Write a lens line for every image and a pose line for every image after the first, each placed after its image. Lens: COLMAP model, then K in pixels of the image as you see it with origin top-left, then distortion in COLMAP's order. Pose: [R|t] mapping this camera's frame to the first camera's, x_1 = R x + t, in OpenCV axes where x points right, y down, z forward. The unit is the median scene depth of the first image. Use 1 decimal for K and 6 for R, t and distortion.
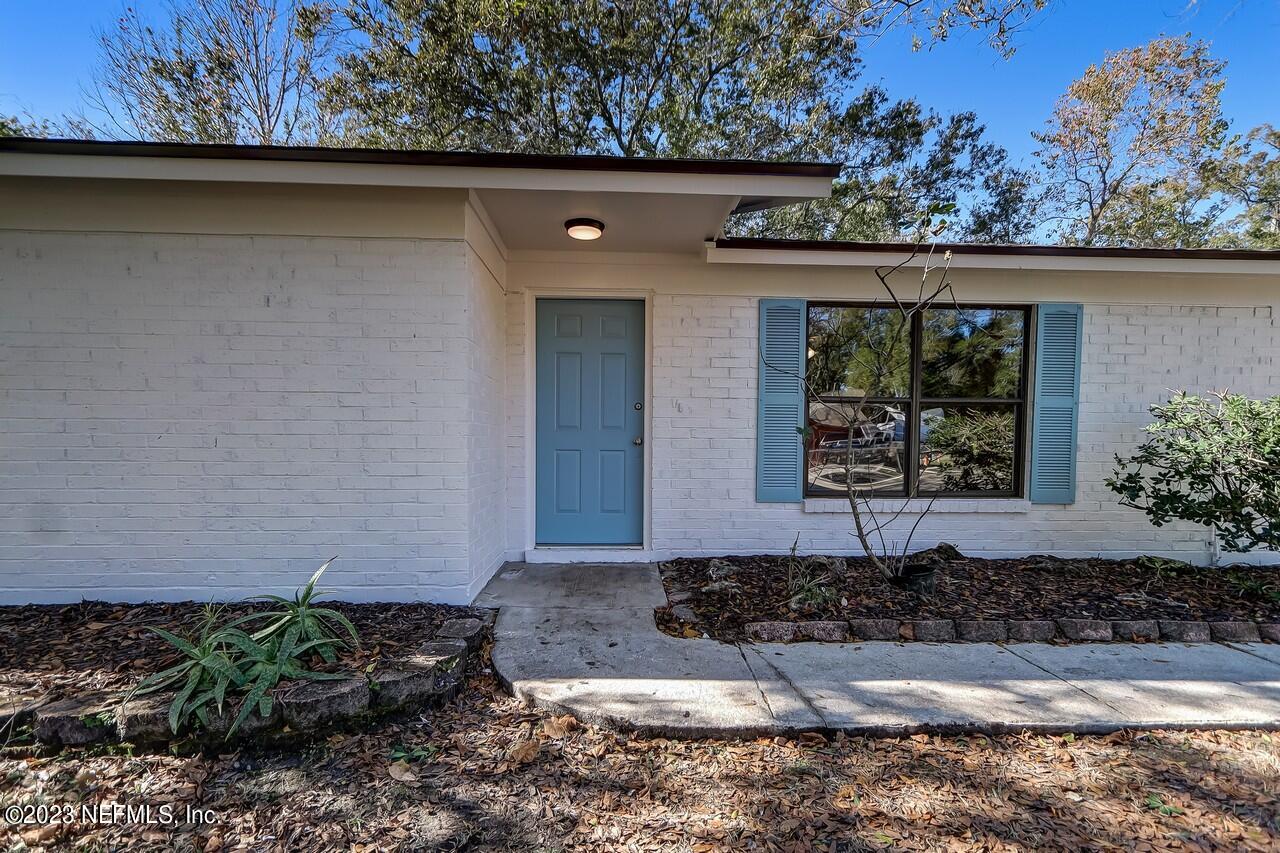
lens RADIAL K [[588.9, 0, 641.1], [0, 588.9, 472.4], [0, 0, 1]] dist [-0.000137, 0.000136]
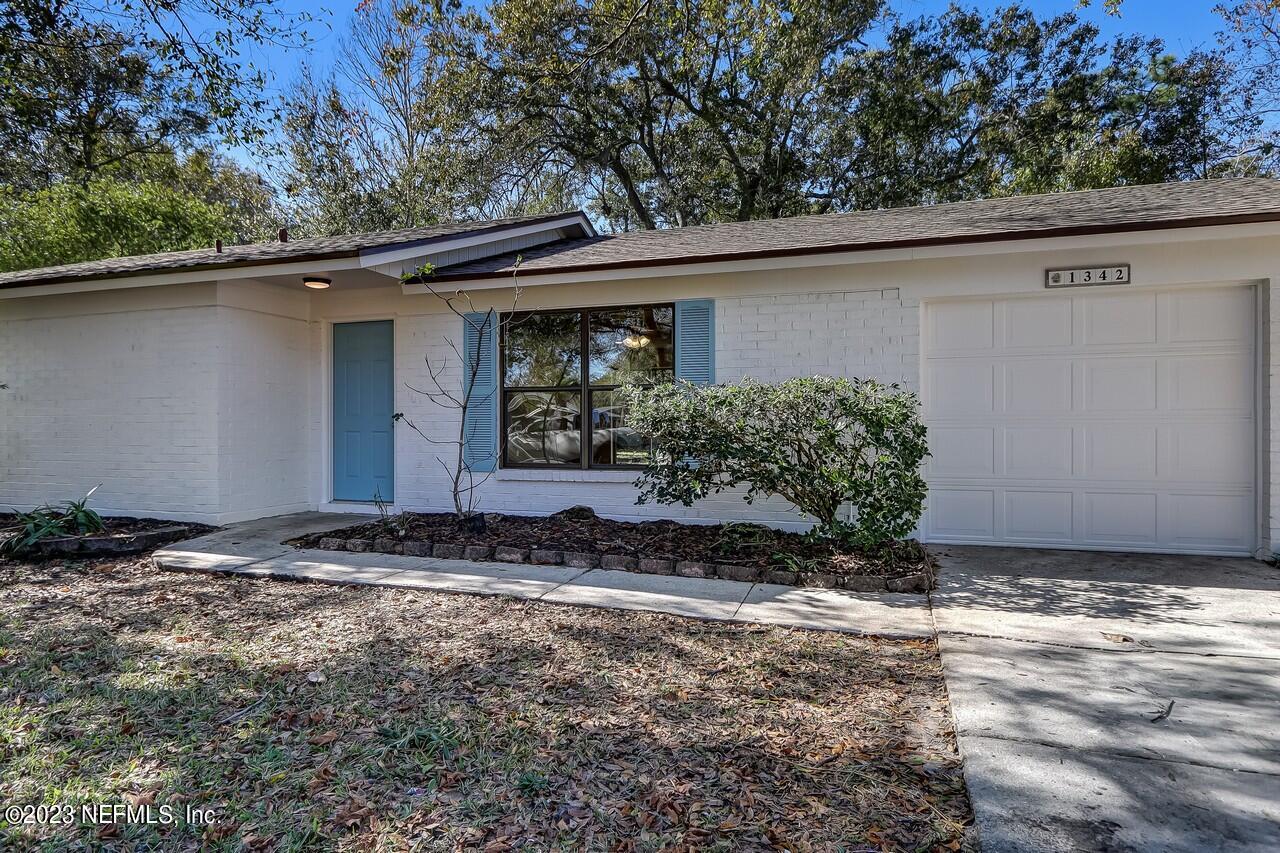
lens RADIAL K [[746.9, 0, 640.0], [0, 746.9, 426.5], [0, 0, 1]] dist [0.001692, 0.001438]
pose [[0.932159, -0.010047, -0.361911, 1.186598], [-0.010183, 0.998492, -0.053948, 0.039169], [0.361907, 0.053974, 0.930650, -0.393407]]
